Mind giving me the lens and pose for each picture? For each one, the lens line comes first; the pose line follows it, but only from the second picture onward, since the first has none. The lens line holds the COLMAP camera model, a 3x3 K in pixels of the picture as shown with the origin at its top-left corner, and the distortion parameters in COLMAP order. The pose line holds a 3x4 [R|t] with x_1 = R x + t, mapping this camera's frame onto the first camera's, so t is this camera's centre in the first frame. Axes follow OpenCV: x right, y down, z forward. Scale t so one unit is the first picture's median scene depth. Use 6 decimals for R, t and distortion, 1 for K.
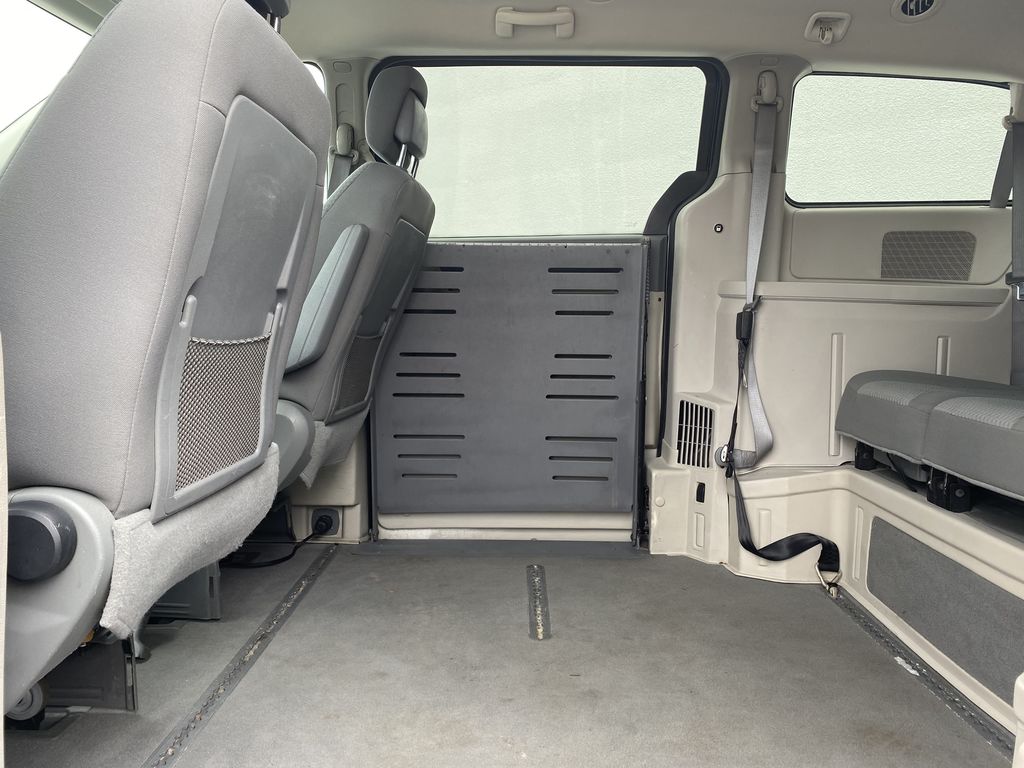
lens RADIAL K [[778.3, 0, 509.3], [0, 778.3, 370.2], [0, 0, 1]] dist [0.014723, -0.004900]
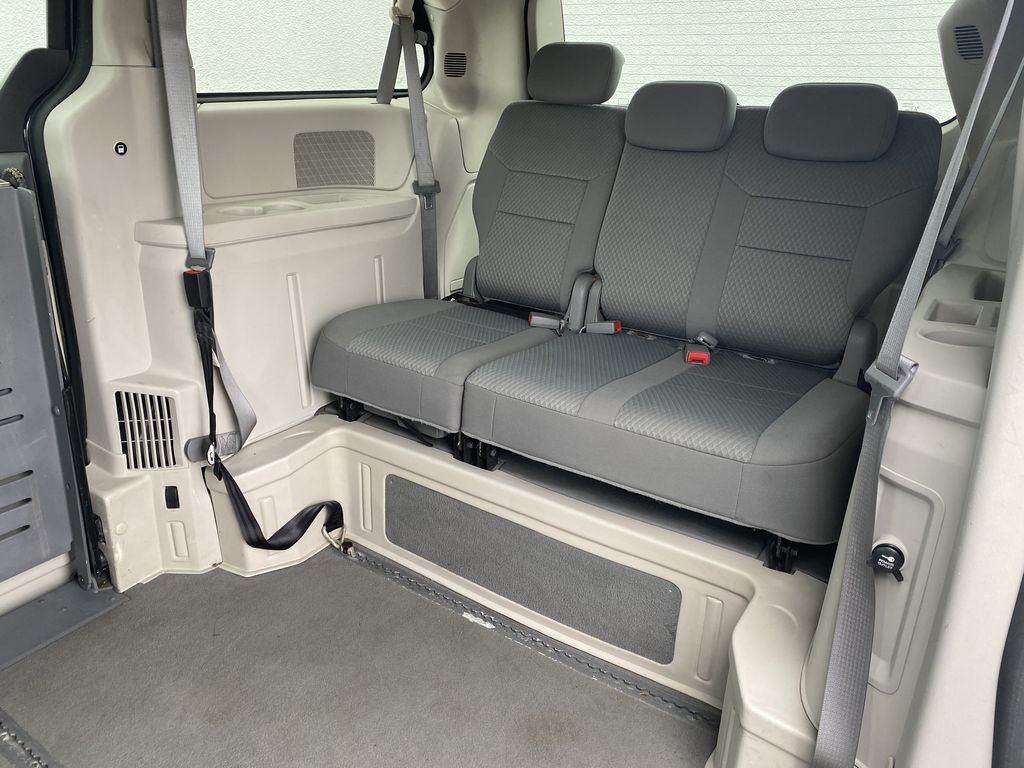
lens RADIAL K [[778.3, 0, 509.3], [0, 778.3, 370.2], [0, 0, 1]] dist [0.014723, -0.004900]
pose [[0.562216, -0.294031, 0.772955, -0.138313], [0.049977, 0.945031, 0.323137, -0.206519], [-0.825479, -0.143043, 0.546006, 0.305428]]
